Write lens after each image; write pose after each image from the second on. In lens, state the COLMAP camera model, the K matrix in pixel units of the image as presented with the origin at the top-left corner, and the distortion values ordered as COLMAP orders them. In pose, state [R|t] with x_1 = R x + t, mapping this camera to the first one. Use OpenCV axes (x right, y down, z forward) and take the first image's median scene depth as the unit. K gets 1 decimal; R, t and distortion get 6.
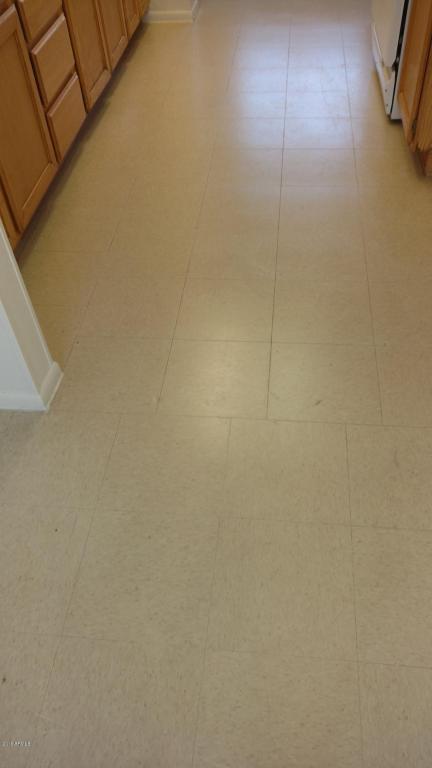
lens RADIAL K [[612.7, 0, 217.7], [0, 612.7, 388.8], [0, 0, 1]] dist [0.005749, -0.000553]
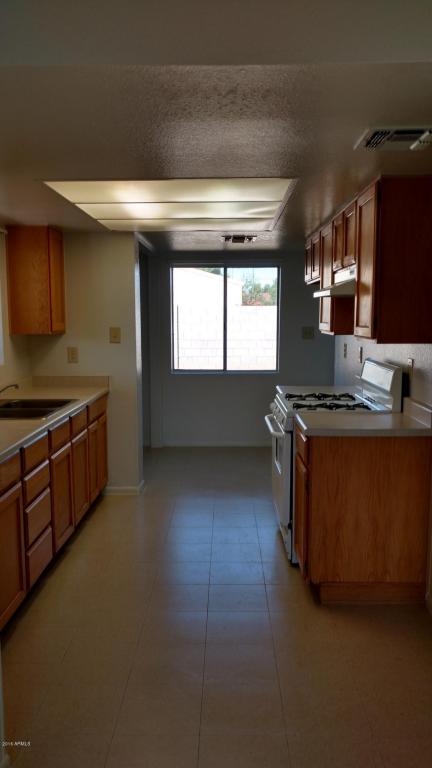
lens RADIAL K [[612.7, 0, 217.7], [0, 612.7, 388.8], [0, 0, 1]] dist [0.005749, -0.000553]
pose [[0.994996, 0.039487, 0.091783, -0.007431], [0.030078, 0.757610, -0.652014, 0.121378], [-0.095282, 0.651512, 0.752631, -0.200594]]
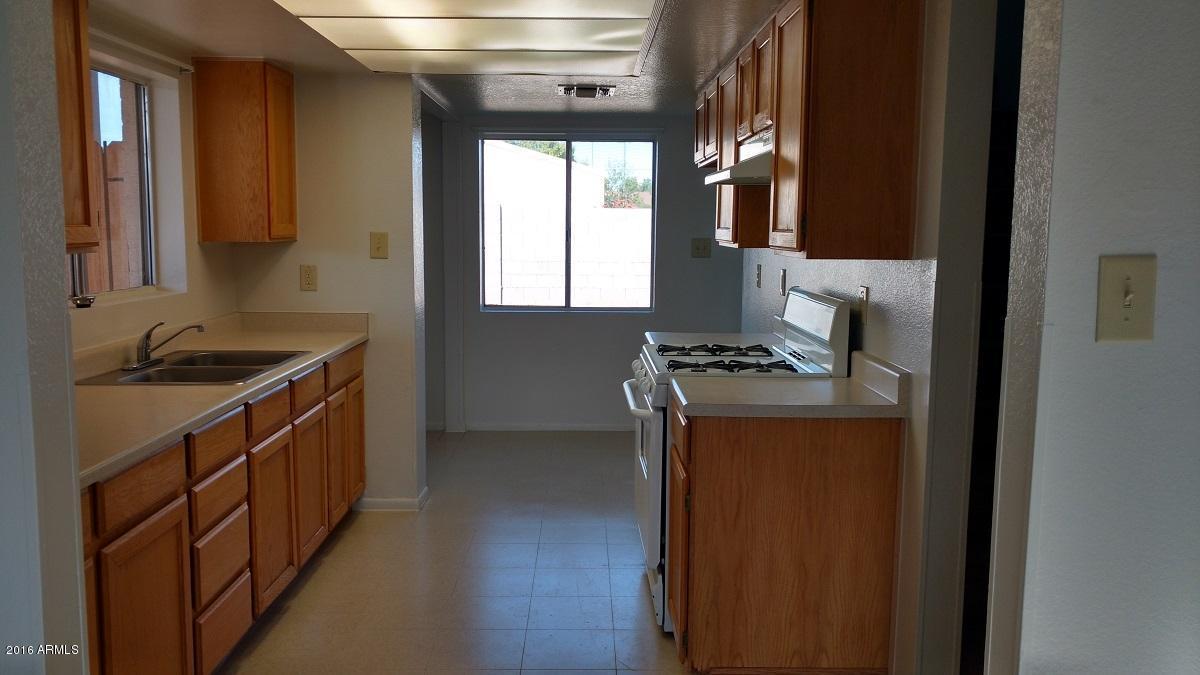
lens RADIAL K [[957.4, 0, 603.4], [0, 957.4, 324.6], [0, 0, 1]] dist [0.005749, -0.000553]
pose [[0.990436, 0.049683, 0.128717, 0.034418], [0.048479, 0.748120, -0.661790, 0.061865], [-0.129175, 0.661701, 0.738557, -0.127166]]
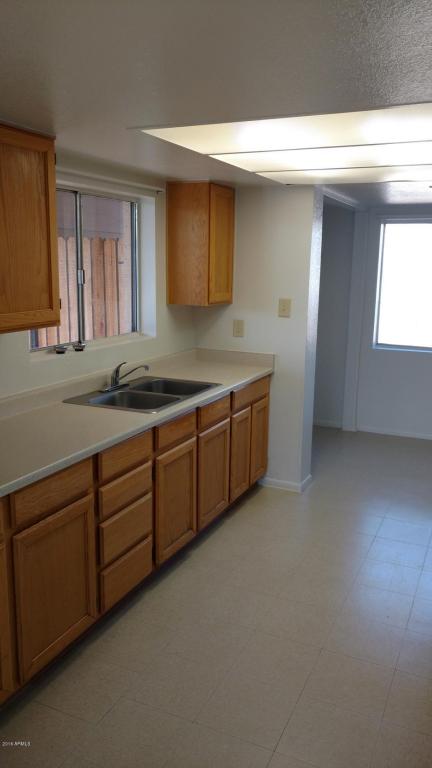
lens RADIAL K [[612.7, 0, 217.7], [0, 612.7, 388.8], [0, 0, 1]] dist [0.005749, -0.000553]
pose [[0.948366, 0.131011, -0.288858, 0.172247], [-0.275022, 0.793333, -0.543125, -0.136164], [0.158005, 0.594524, 0.788401, -0.045256]]
